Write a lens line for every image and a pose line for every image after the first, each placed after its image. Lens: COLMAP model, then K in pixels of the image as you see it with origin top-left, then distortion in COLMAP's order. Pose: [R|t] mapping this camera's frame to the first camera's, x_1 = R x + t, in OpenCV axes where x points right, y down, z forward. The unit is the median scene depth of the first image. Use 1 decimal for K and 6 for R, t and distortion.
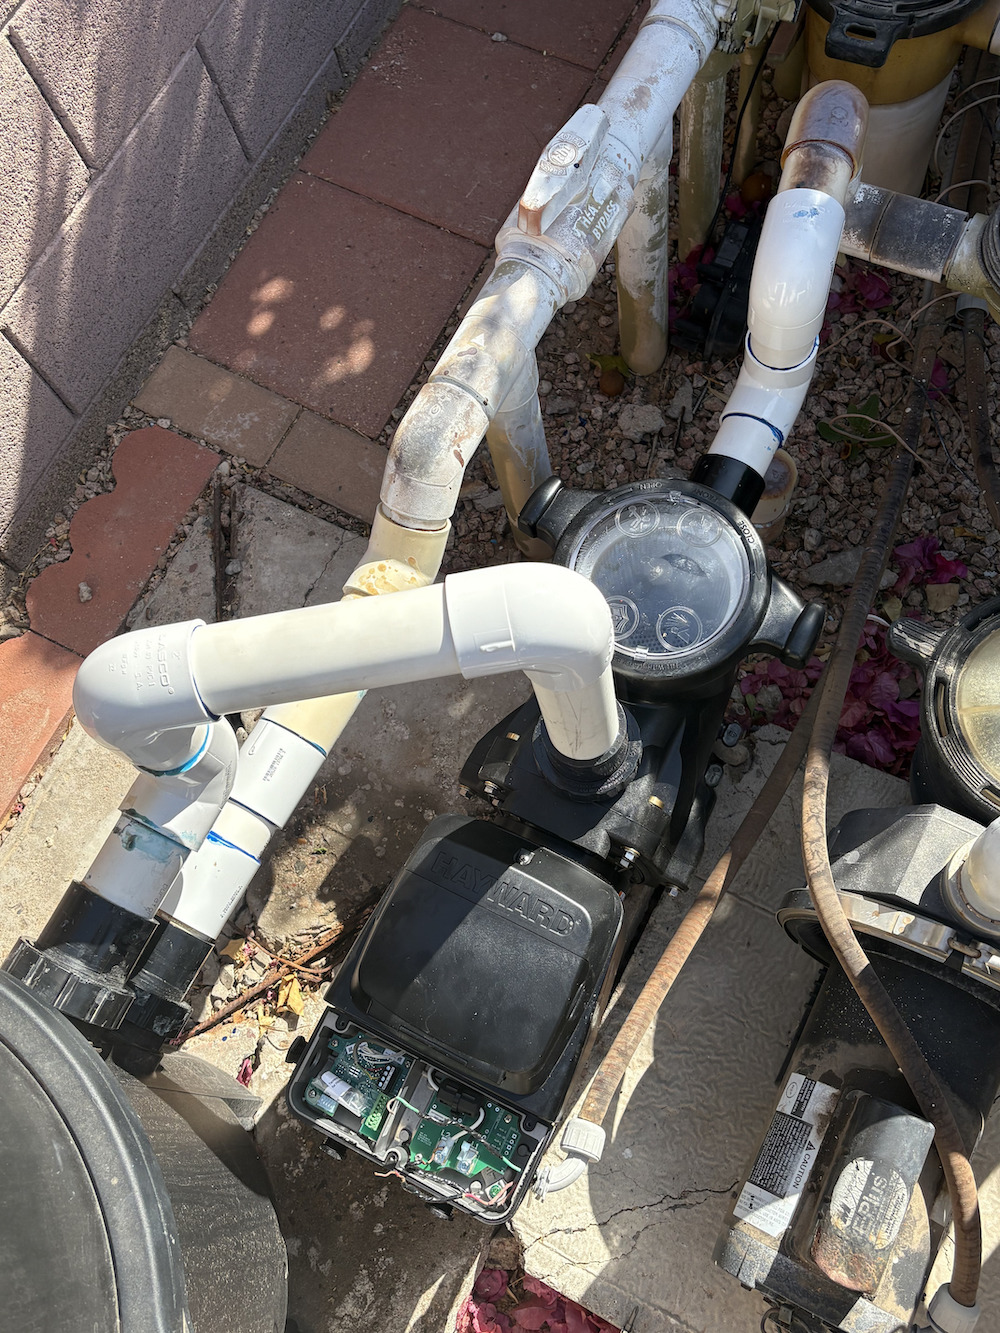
lens RADIAL K [[1297.7, 0, 500.0], [0, 1297.7, 666.5], [0, 0, 1]] dist [-0.004487, 0.047627]
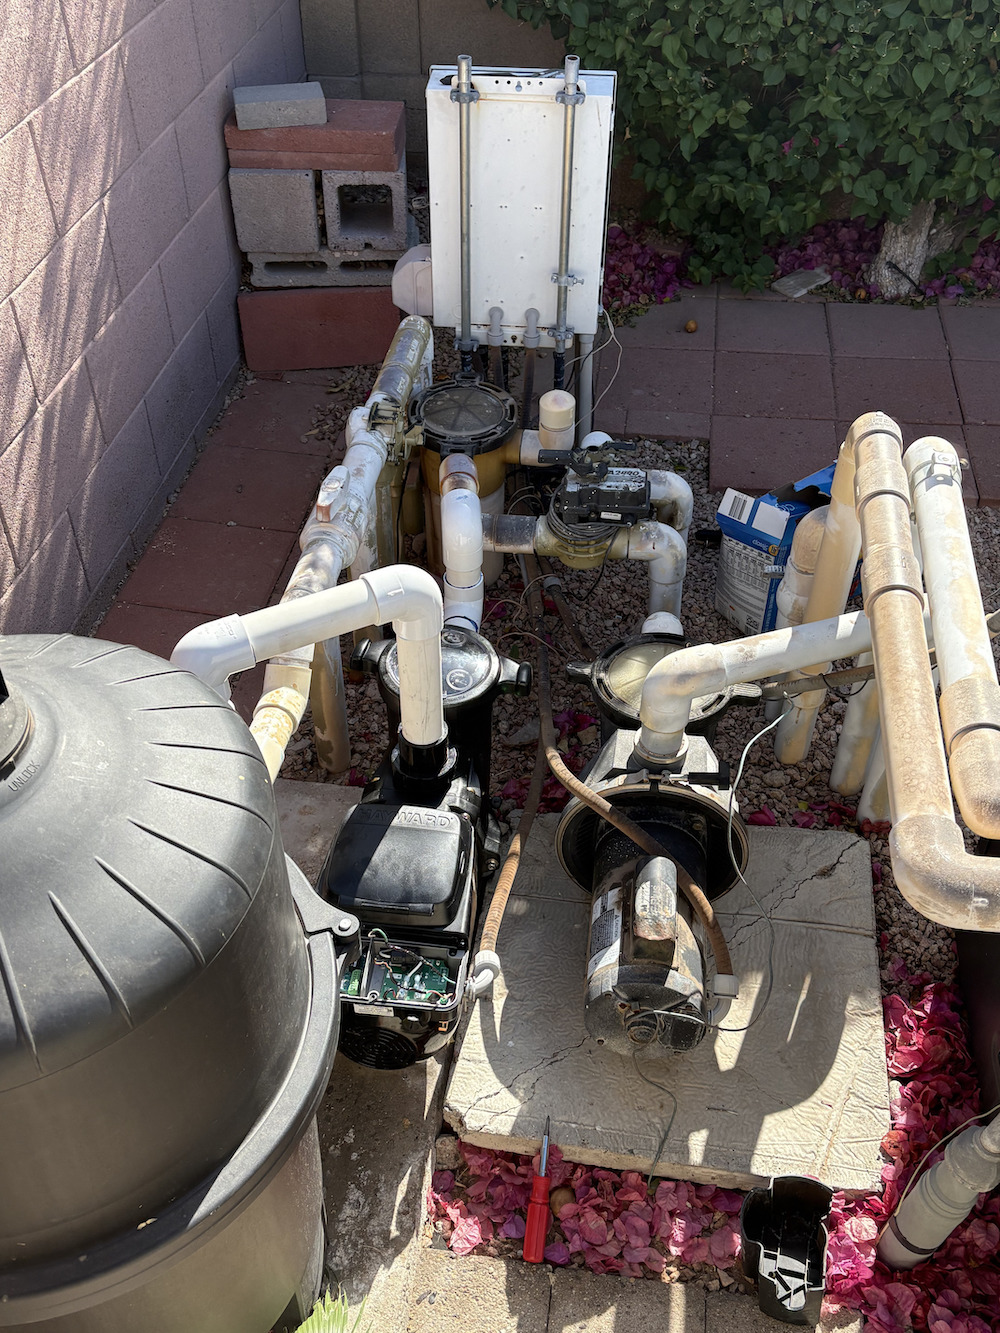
lens RADIAL K [[1269.8, 0, 498.9], [0, 1269.8, 683.9], [0, 0, 1]] dist [0.196719, -0.694015]
pose [[0.932517, -0.130762, 0.336620, -0.355444], [0.279753, 0.851031, -0.444393, 0.681585], [-0.228364, 0.508574, 0.830182, -0.415326]]
